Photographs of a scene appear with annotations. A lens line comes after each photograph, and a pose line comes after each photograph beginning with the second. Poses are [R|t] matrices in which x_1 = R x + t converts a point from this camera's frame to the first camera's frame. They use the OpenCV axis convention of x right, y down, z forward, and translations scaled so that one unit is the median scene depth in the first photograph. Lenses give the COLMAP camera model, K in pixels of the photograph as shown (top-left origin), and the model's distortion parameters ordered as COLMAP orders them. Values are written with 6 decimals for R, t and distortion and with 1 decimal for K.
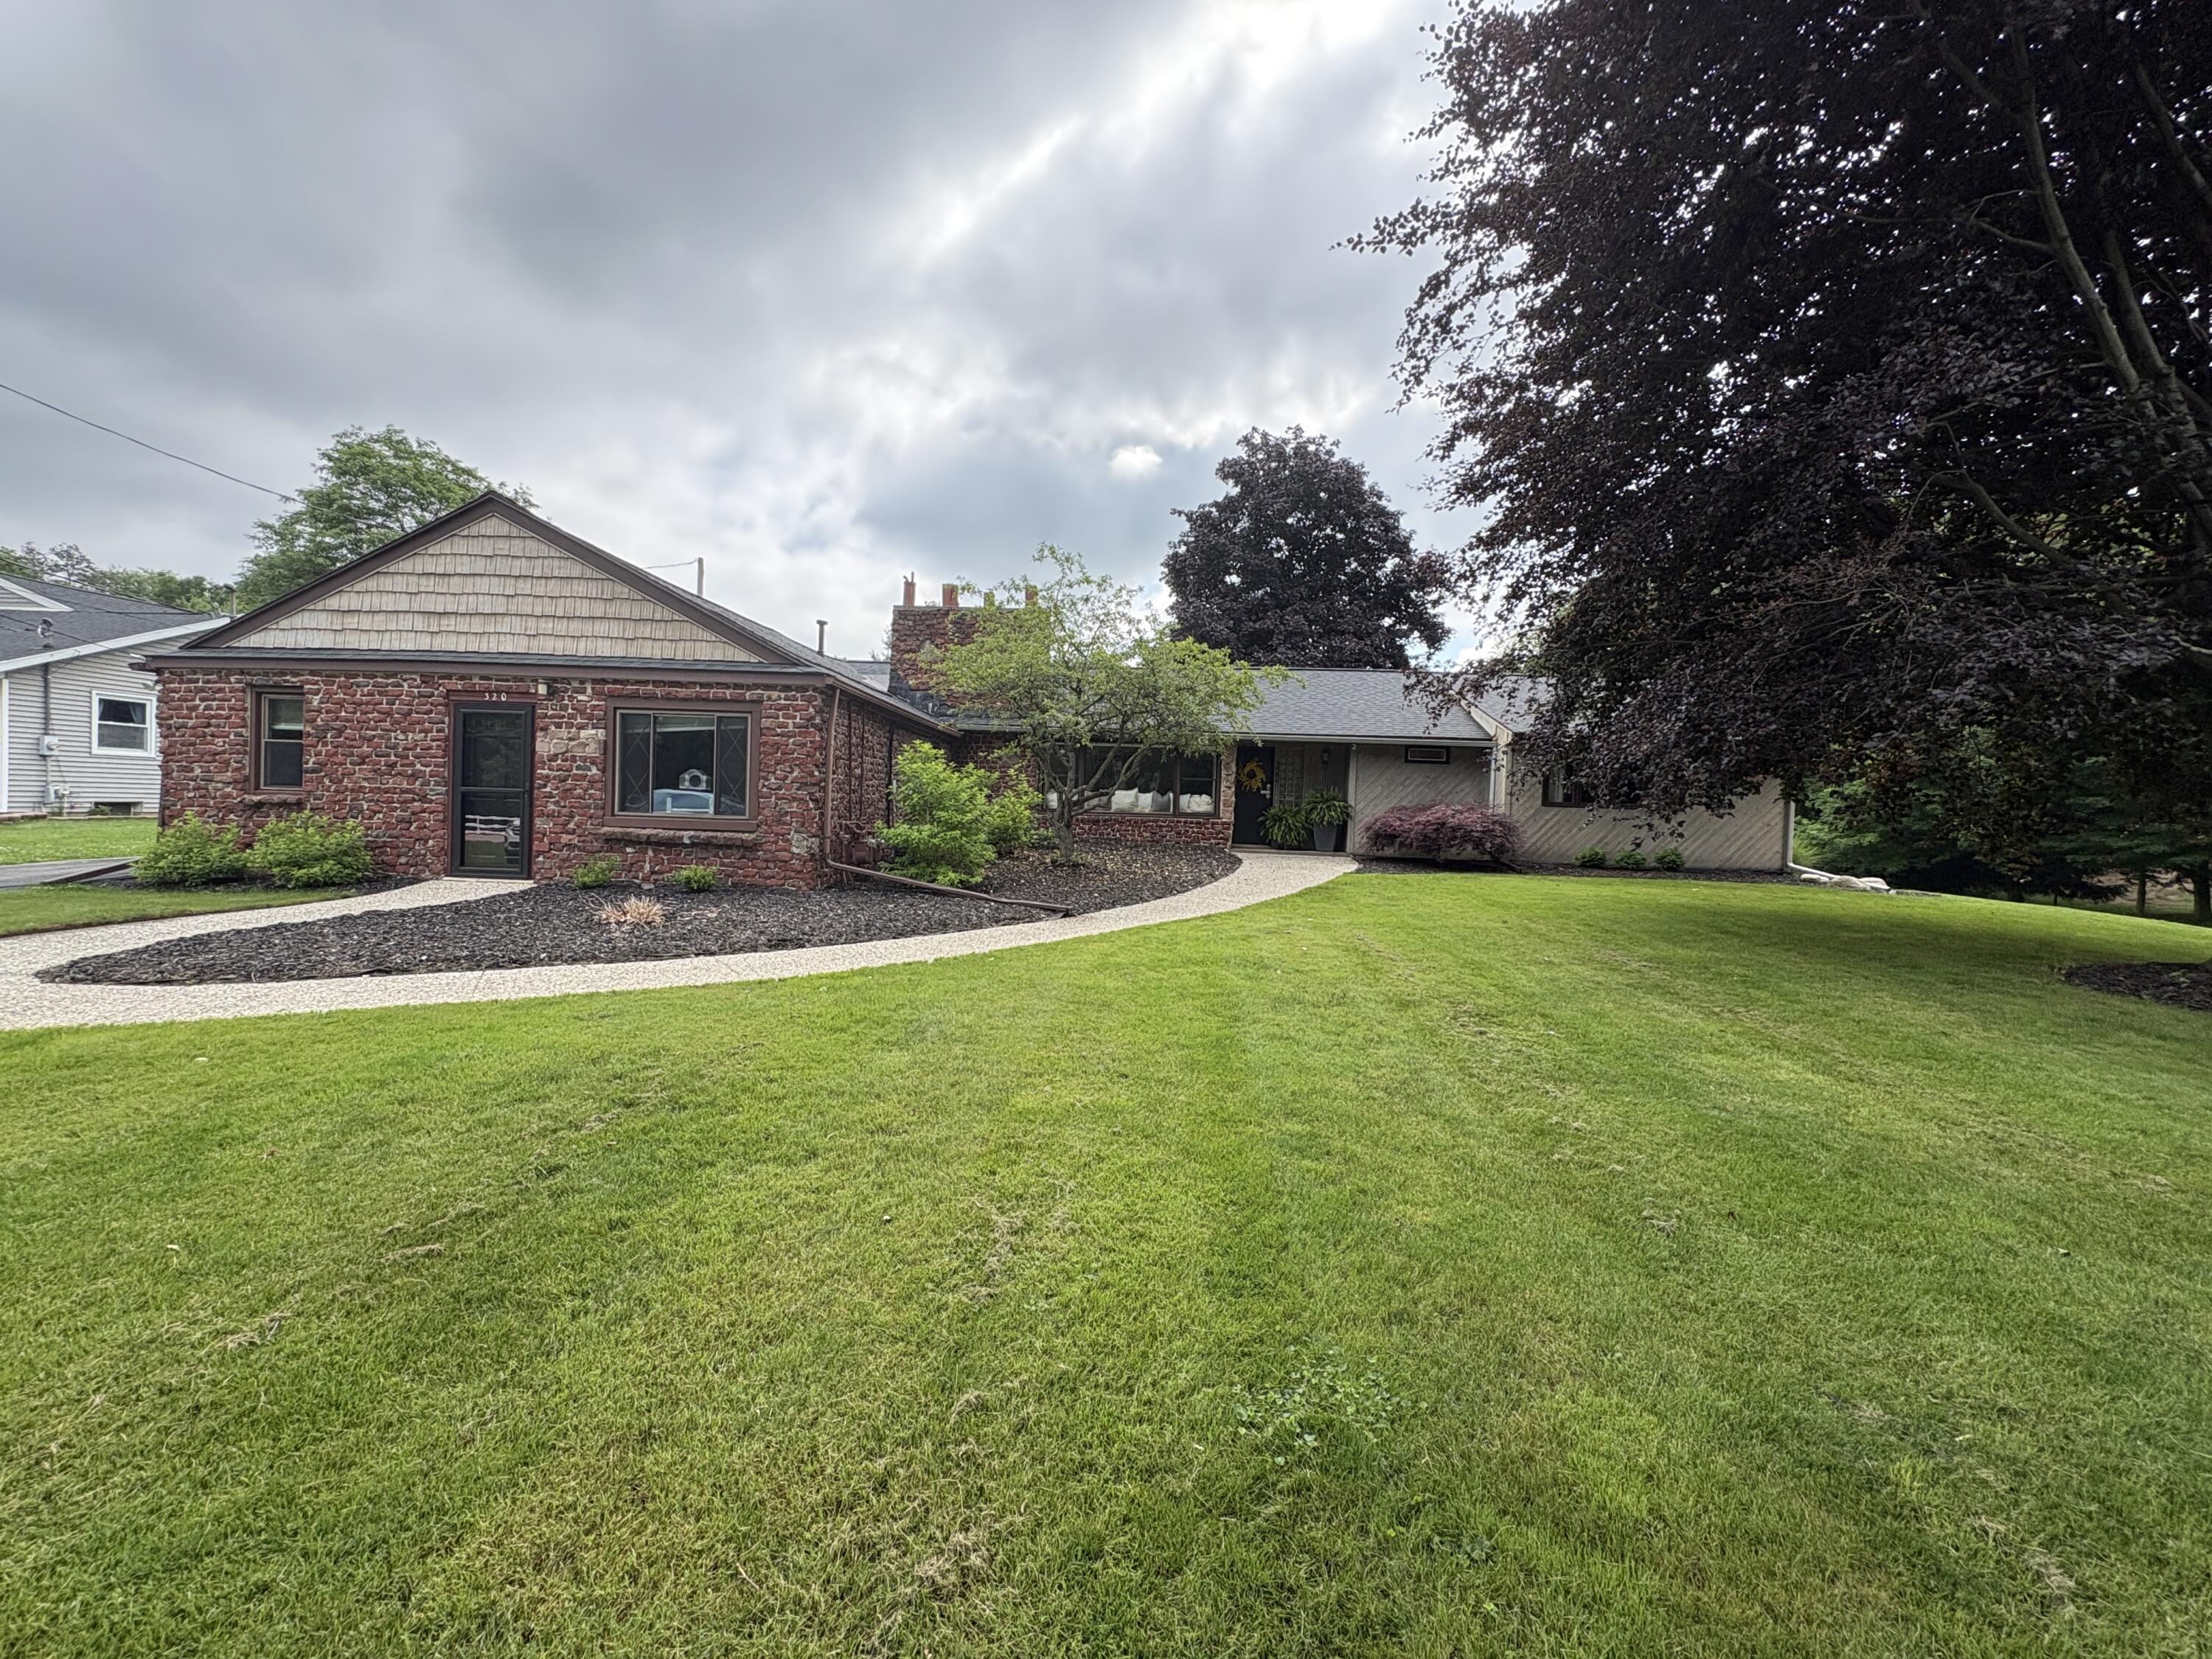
lens RADIAL K [[864.7, 0, 1106.0], [0, 864.7, 829.5], [0, 0, 1]] dist [-0.007007, -0.000480]
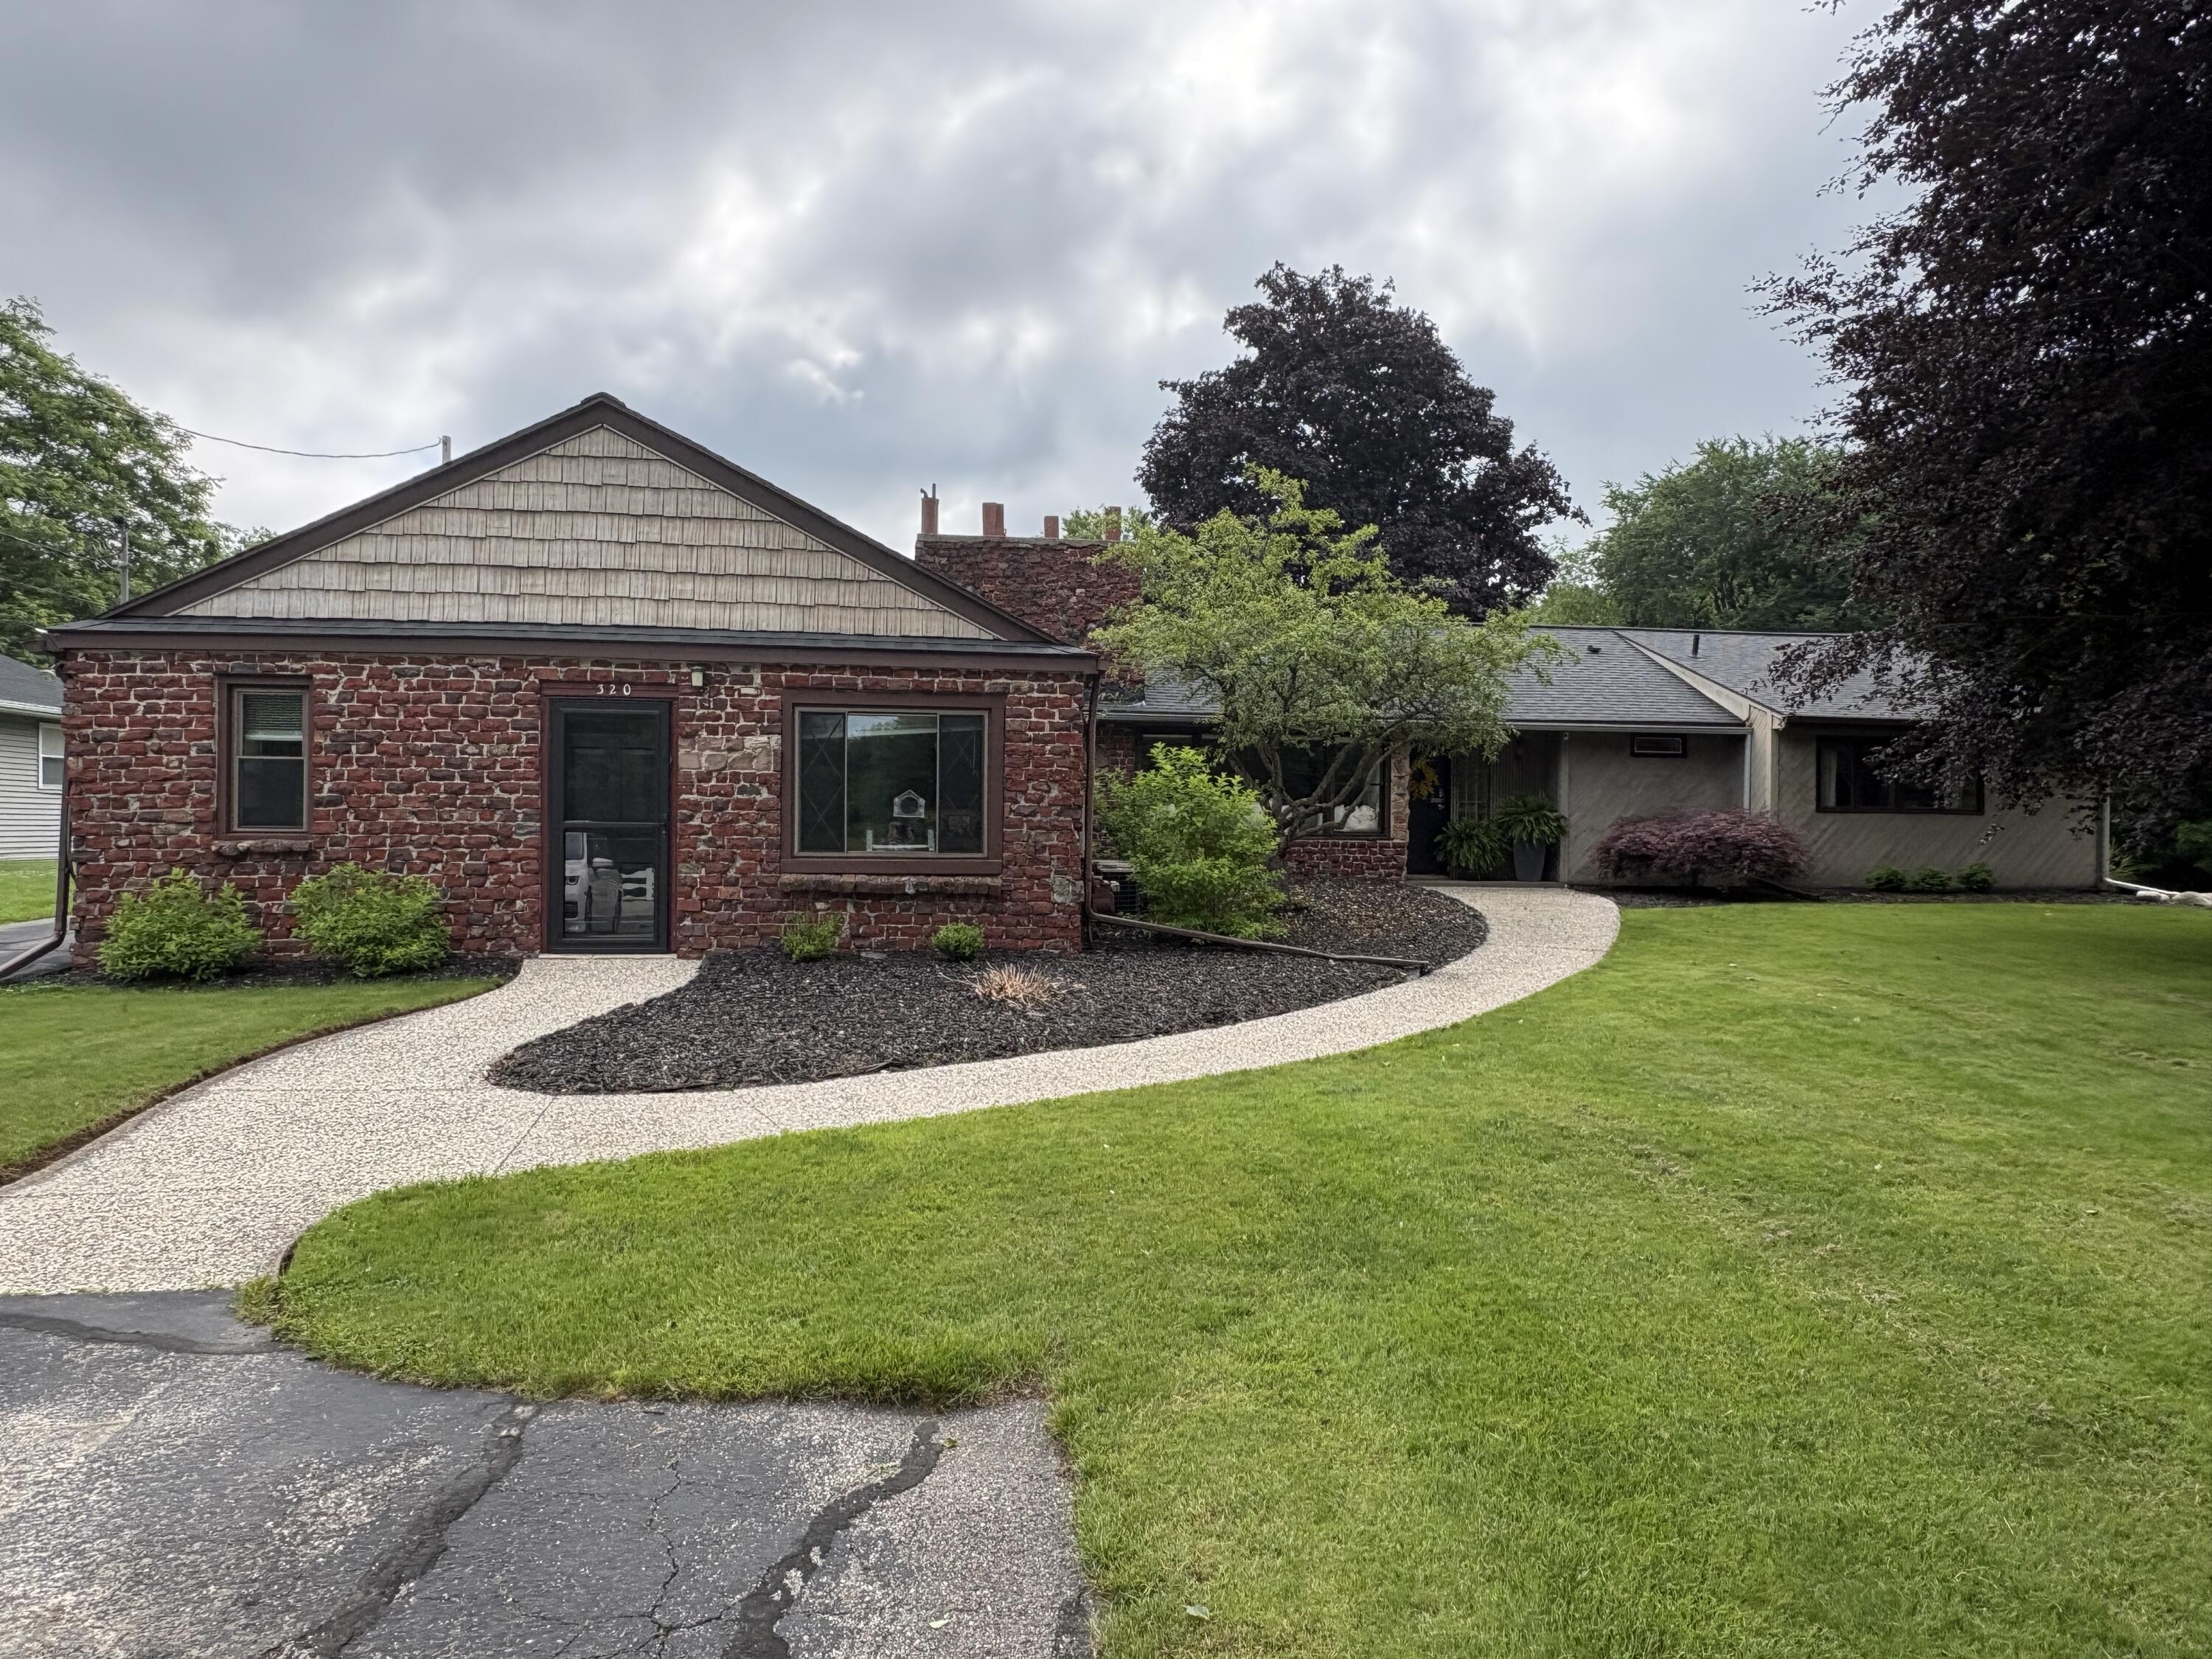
lens RADIAL K [[1384.8, 0, 1106.0], [0, 1384.8, 829.5], [0, 0, 1]] dist [-0.010748, -0.000242]
pose [[0.987032, -0.023252, 0.158828, -0.495365], [0.026236, 0.999516, -0.016721, -0.013183], [-0.158363, 0.020671, 0.987165, -0.152548]]
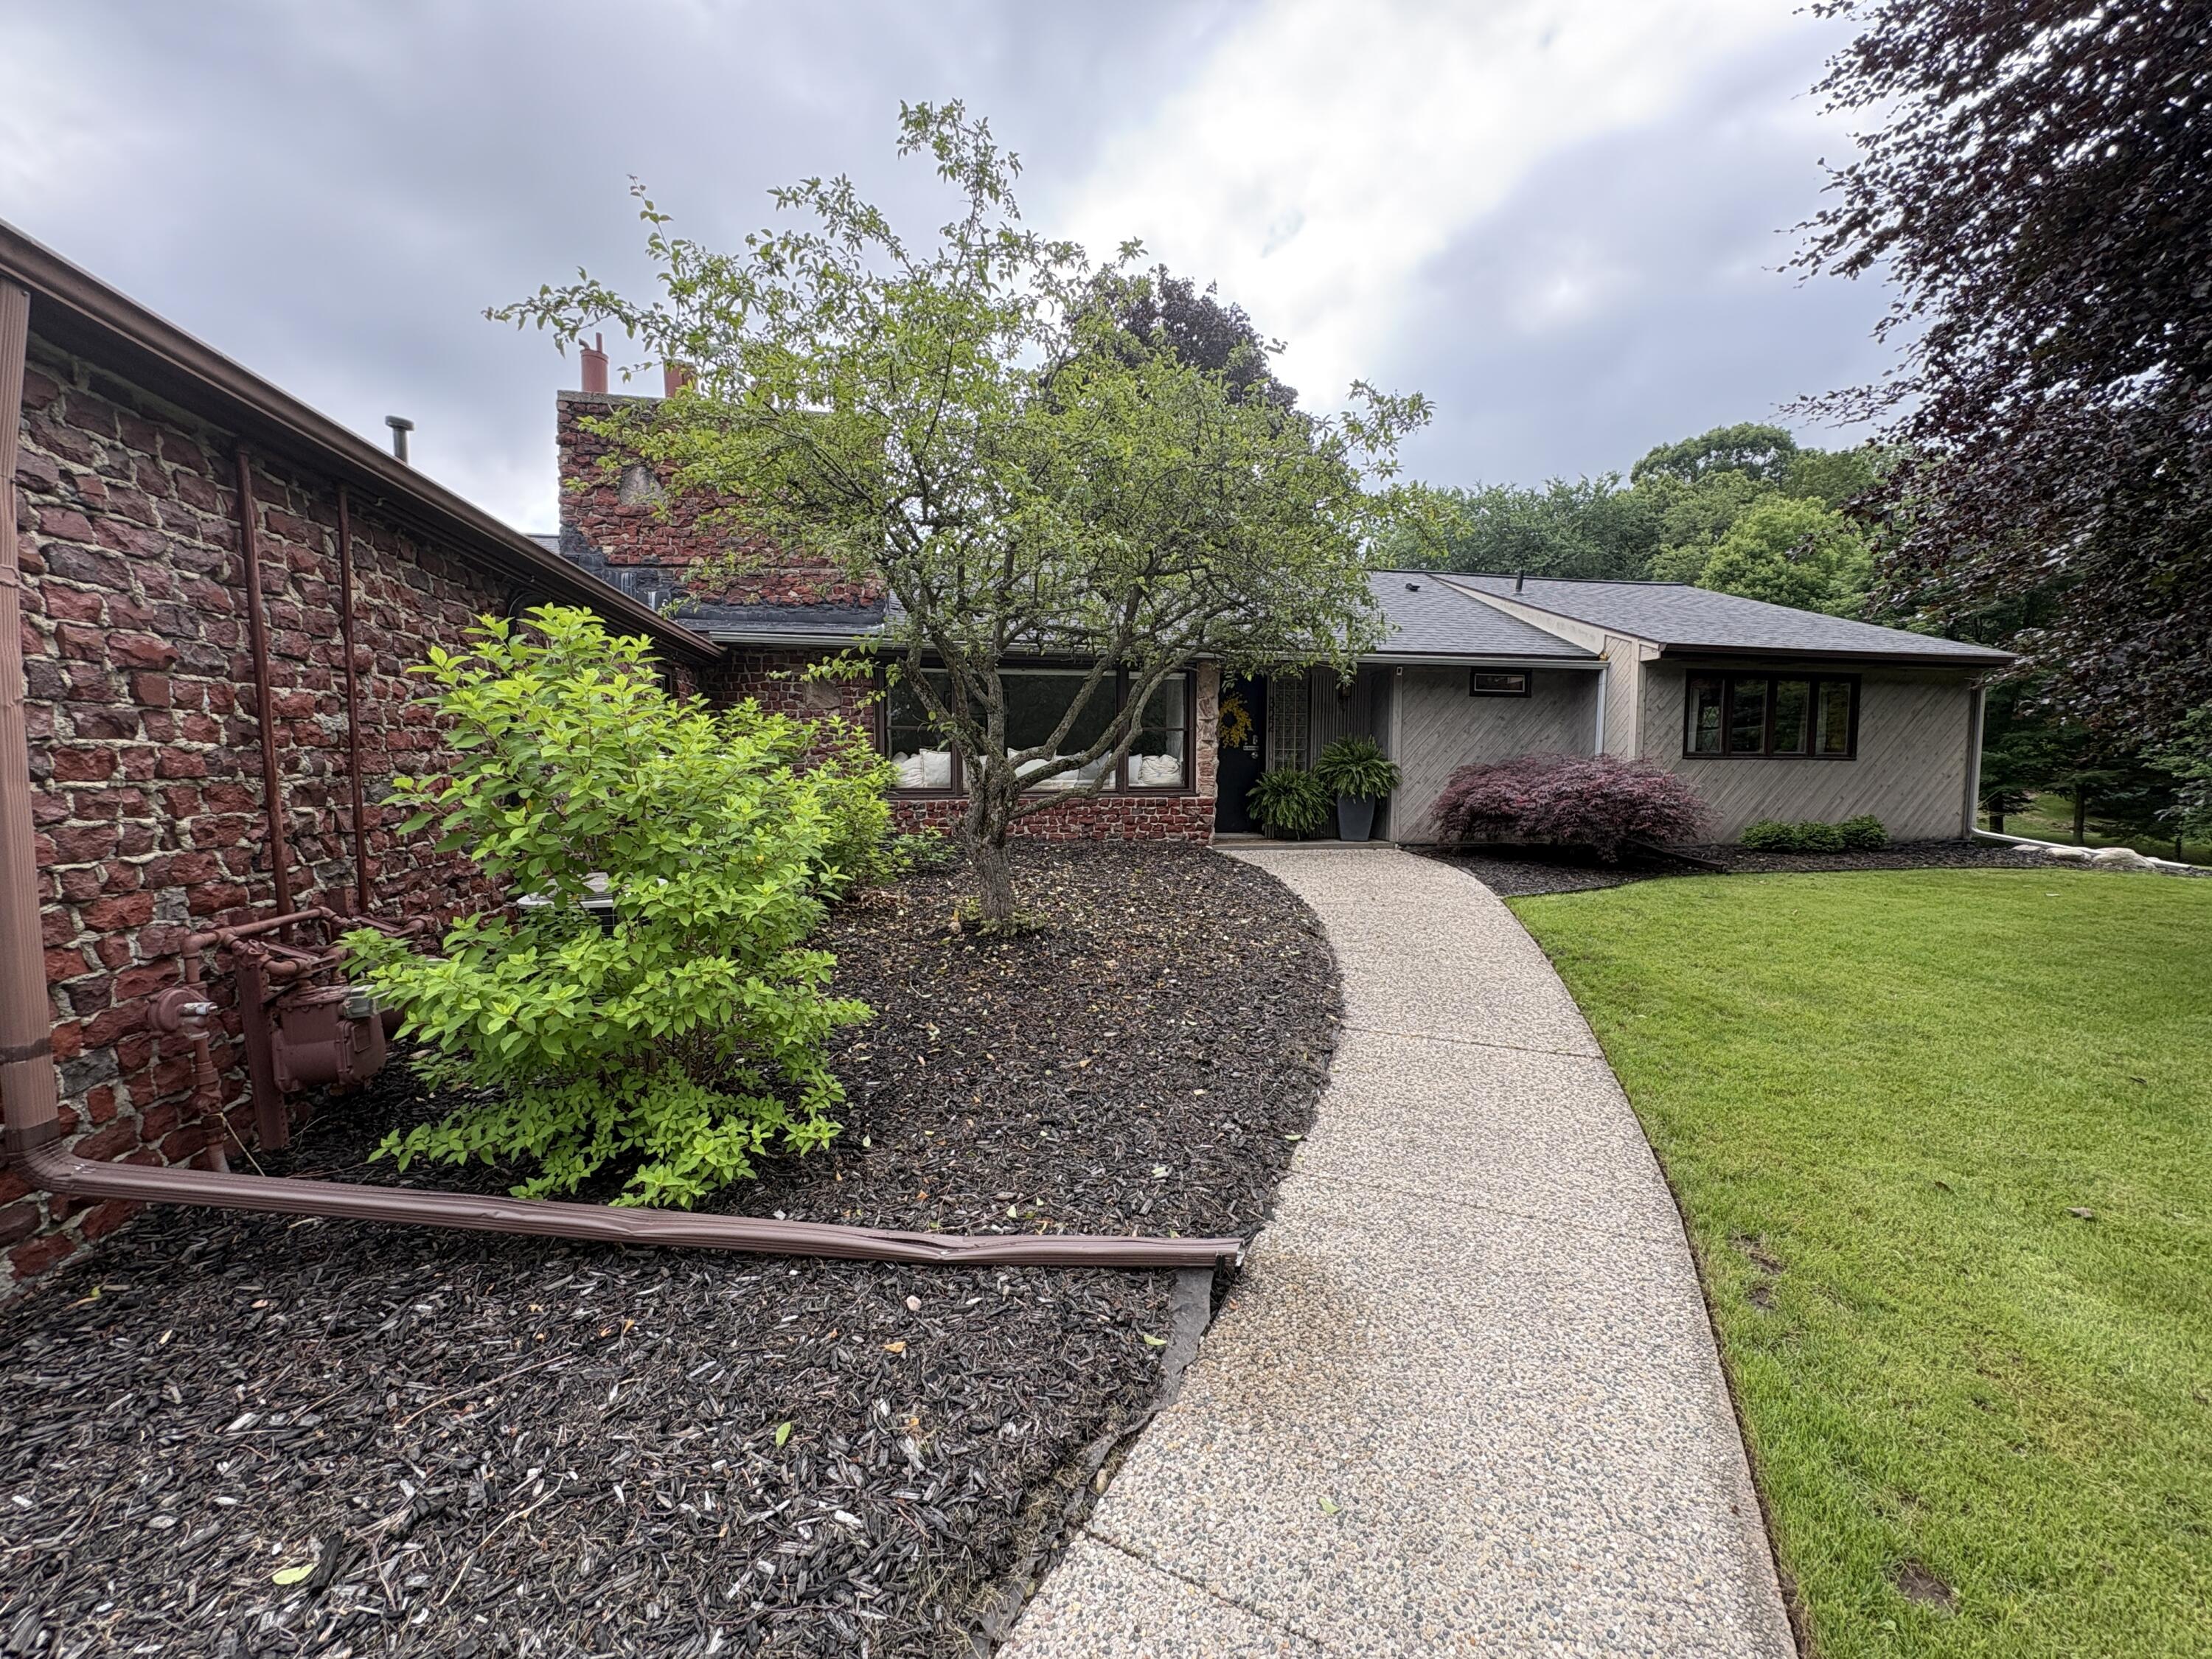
lens RADIAL K [[880.9, 0, 1106.0], [0, 880.9, 829.5], [0, 0, 1]] dist [0.000614, -0.000147]
pose [[0.971416, -0.048231, 0.232432, -0.125367], [0.035786, 0.997706, 0.057466, -0.045480], [-0.234670, -0.047506, 0.970914, 0.750700]]
